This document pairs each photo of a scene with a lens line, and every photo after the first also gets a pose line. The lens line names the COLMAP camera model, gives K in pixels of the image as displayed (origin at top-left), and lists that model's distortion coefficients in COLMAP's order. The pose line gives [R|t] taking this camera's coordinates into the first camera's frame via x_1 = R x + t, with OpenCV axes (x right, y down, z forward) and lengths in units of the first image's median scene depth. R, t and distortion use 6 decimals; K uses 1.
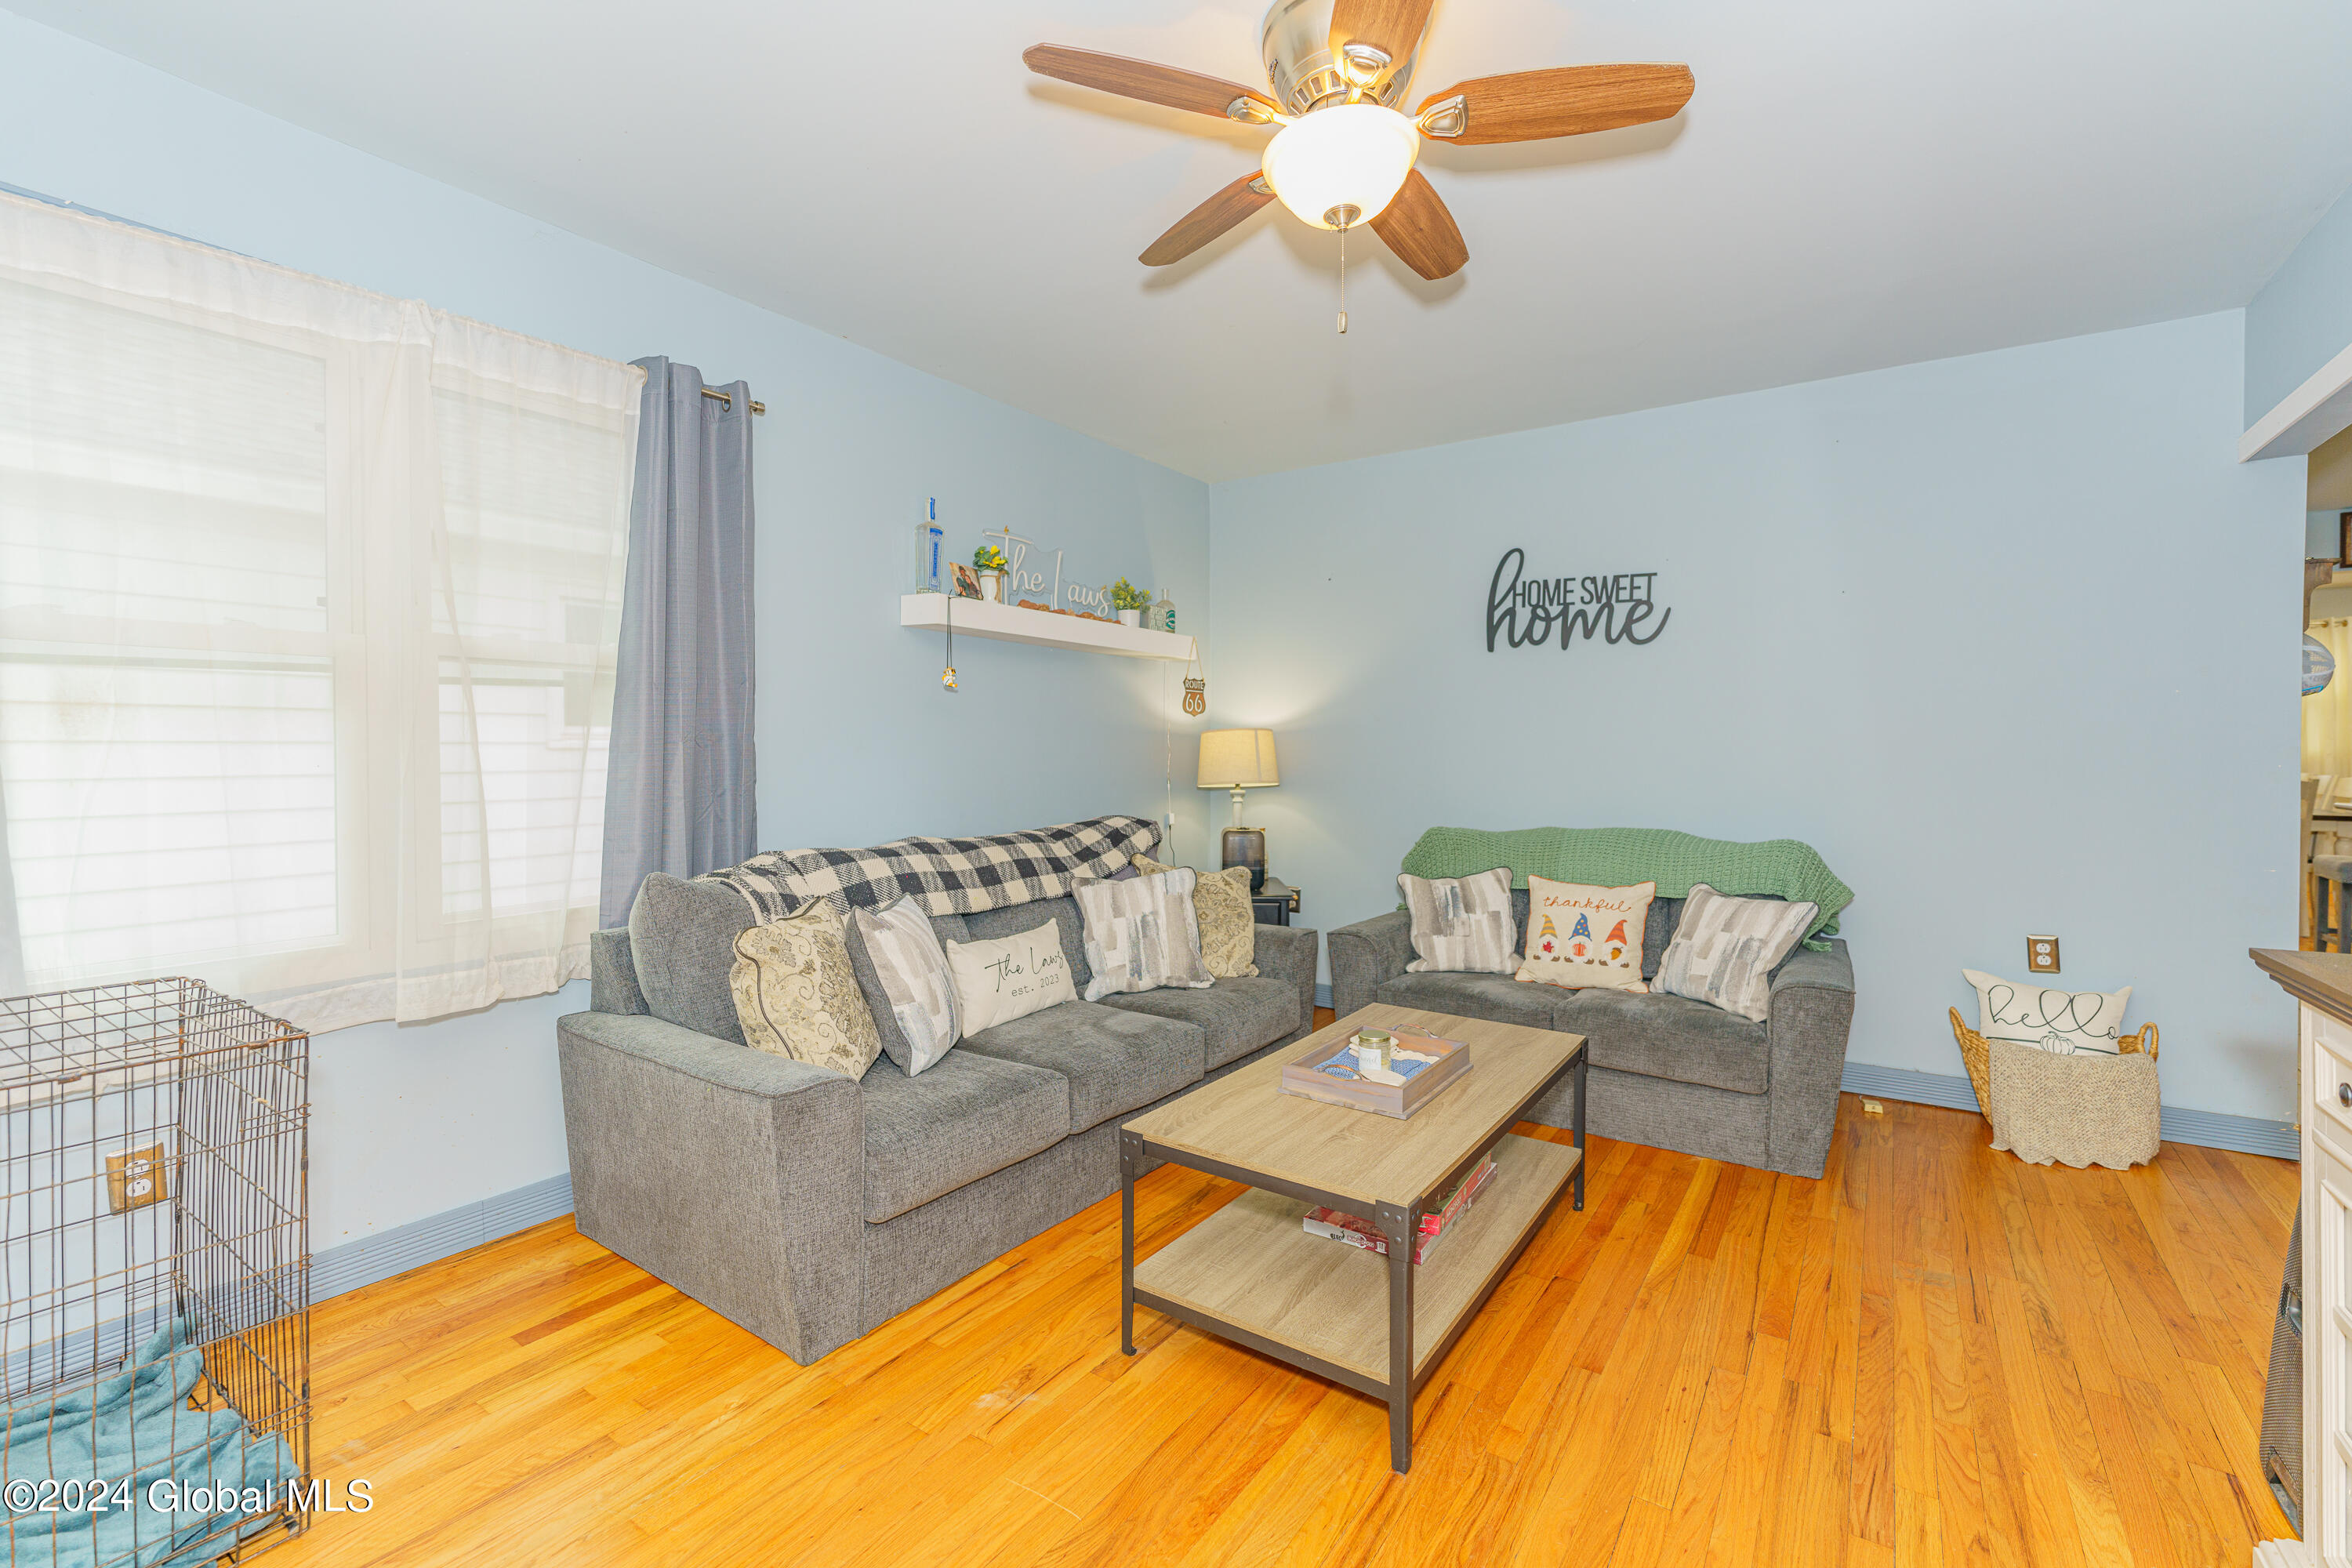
lens RADIAL K [[996.6, 0, 1145.3], [0, 996.6, 750.2], [0, 0, 1]] dist [-0.002073, 0.000539]
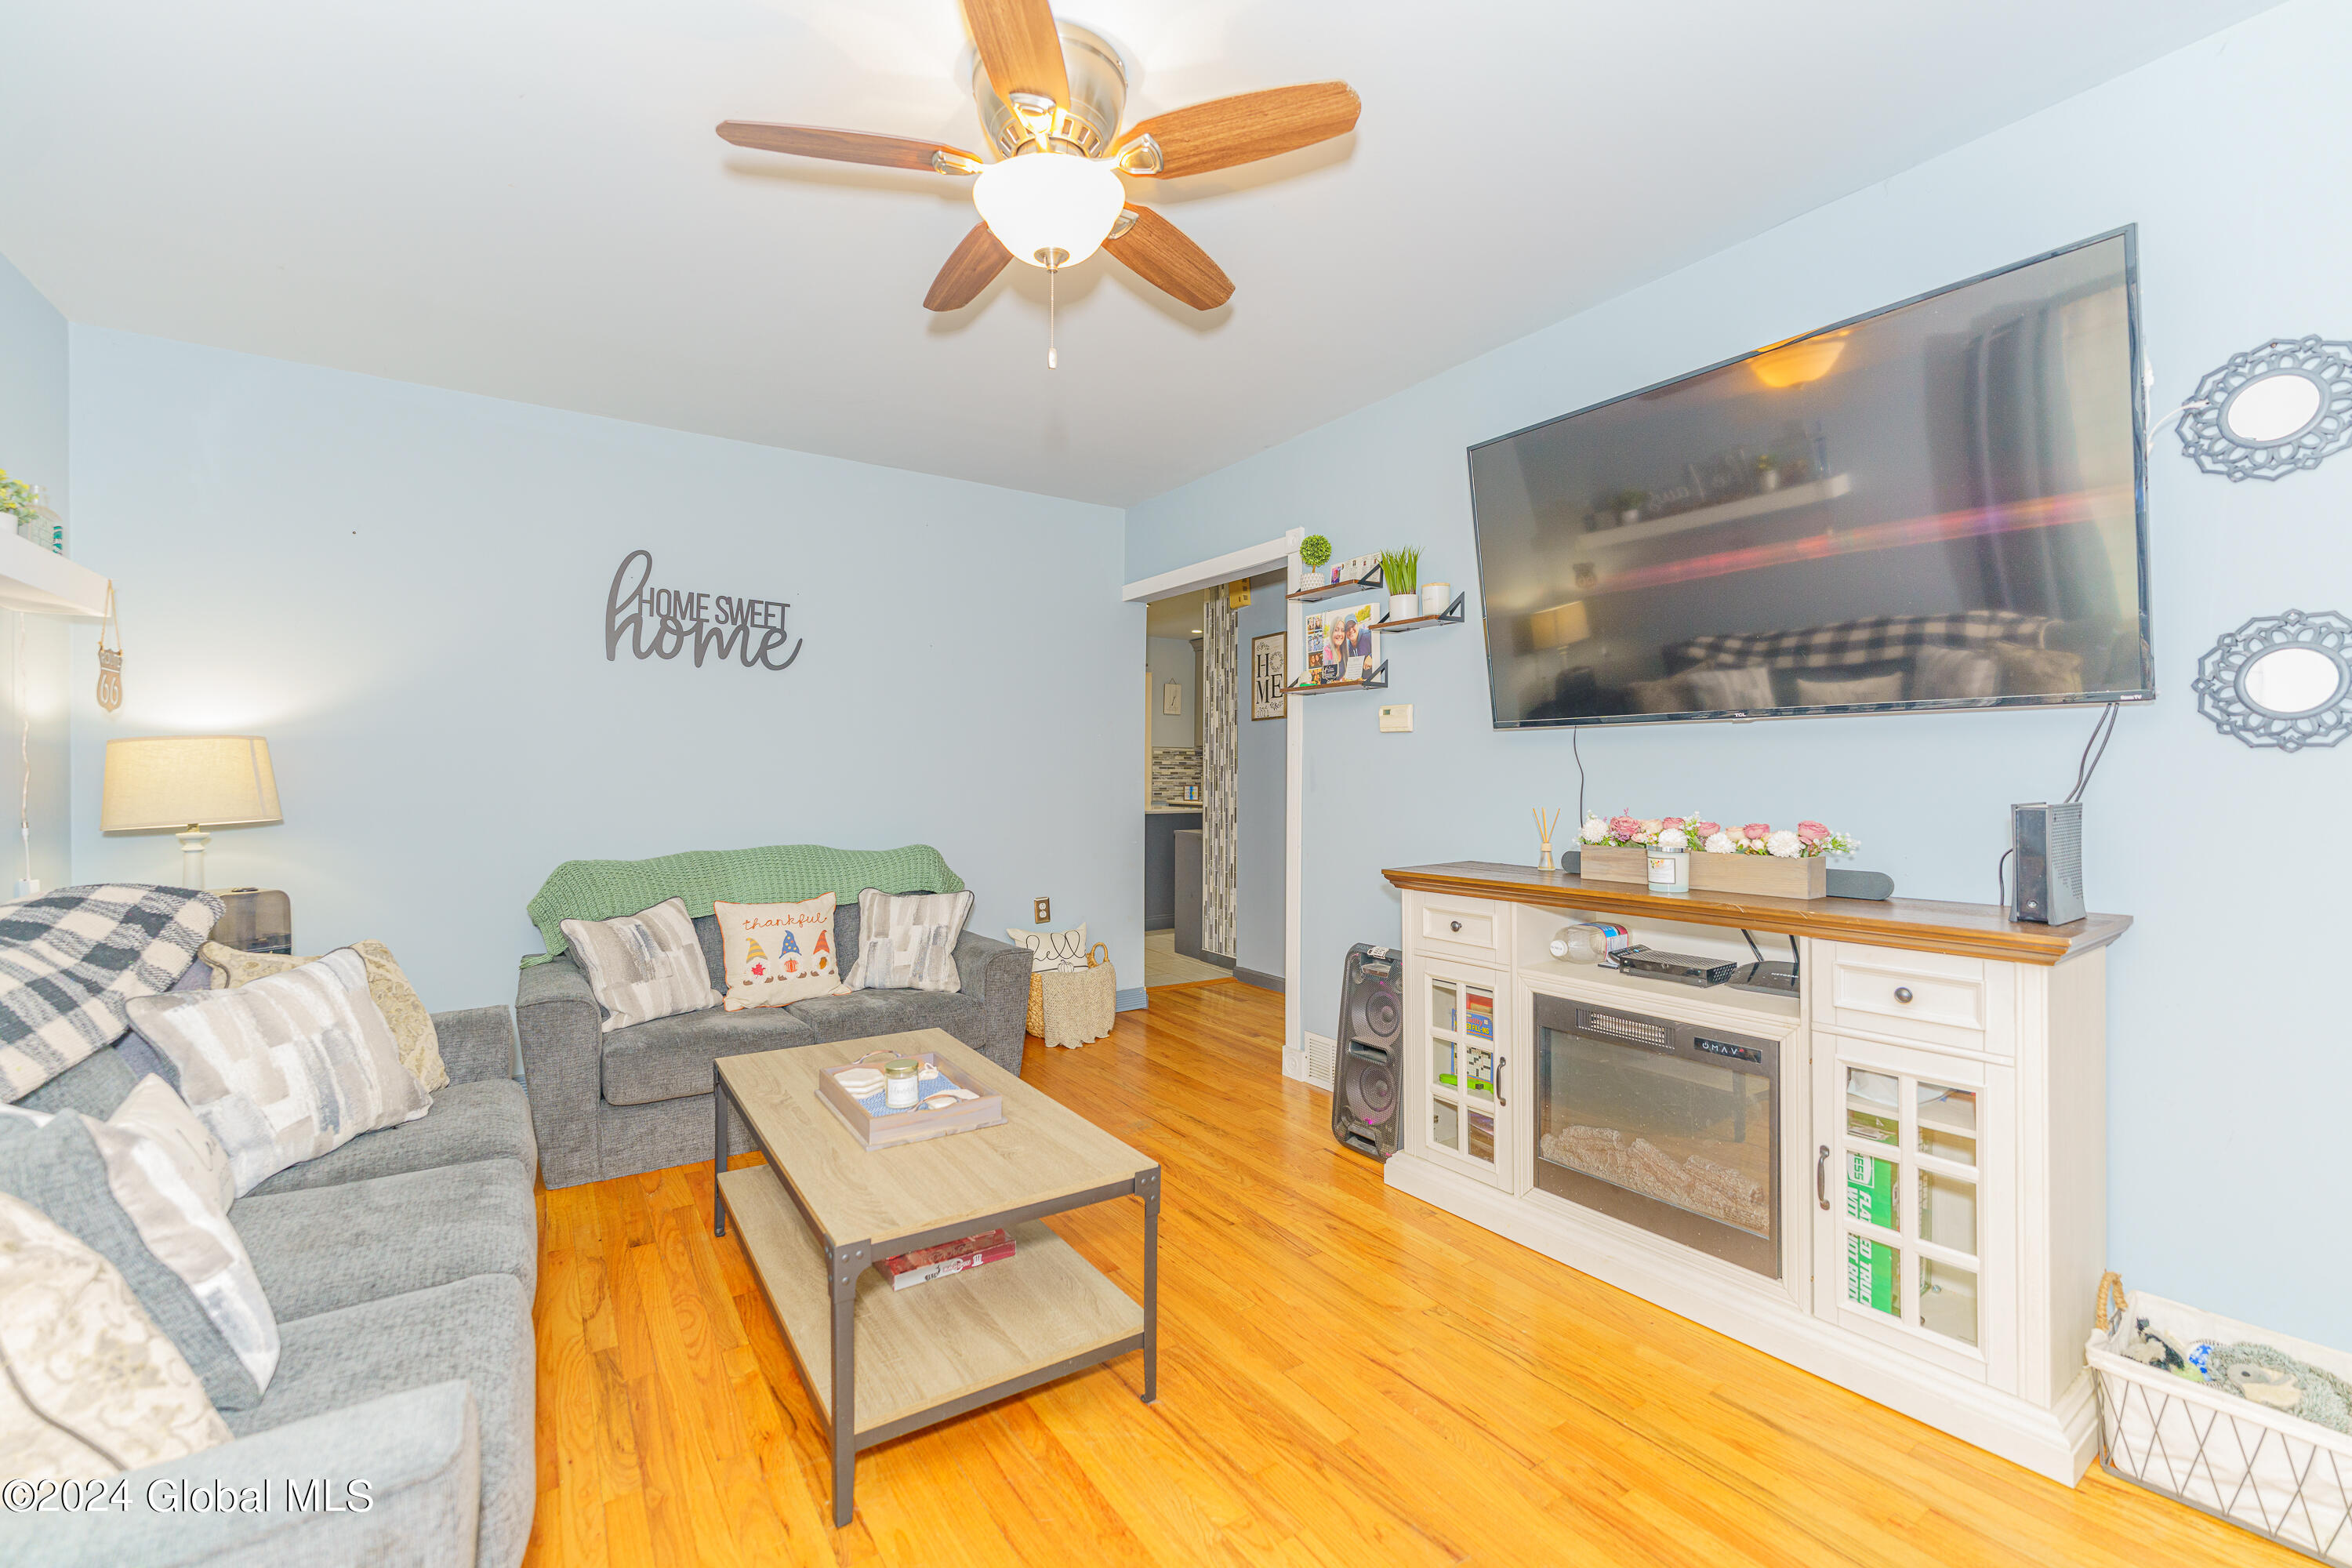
lens RADIAL K [[996.6, 0, 1176.4], [0, 996.6, 771.8], [0, 0, 1]] dist [-0.002073, 0.000539]
pose [[0.368378, 0.001868, 0.929674, -0.359378], [-0.002818, 0.999996, -0.000893, 0.000530], [-0.929672, -0.002291, 0.368382, 0.247695]]
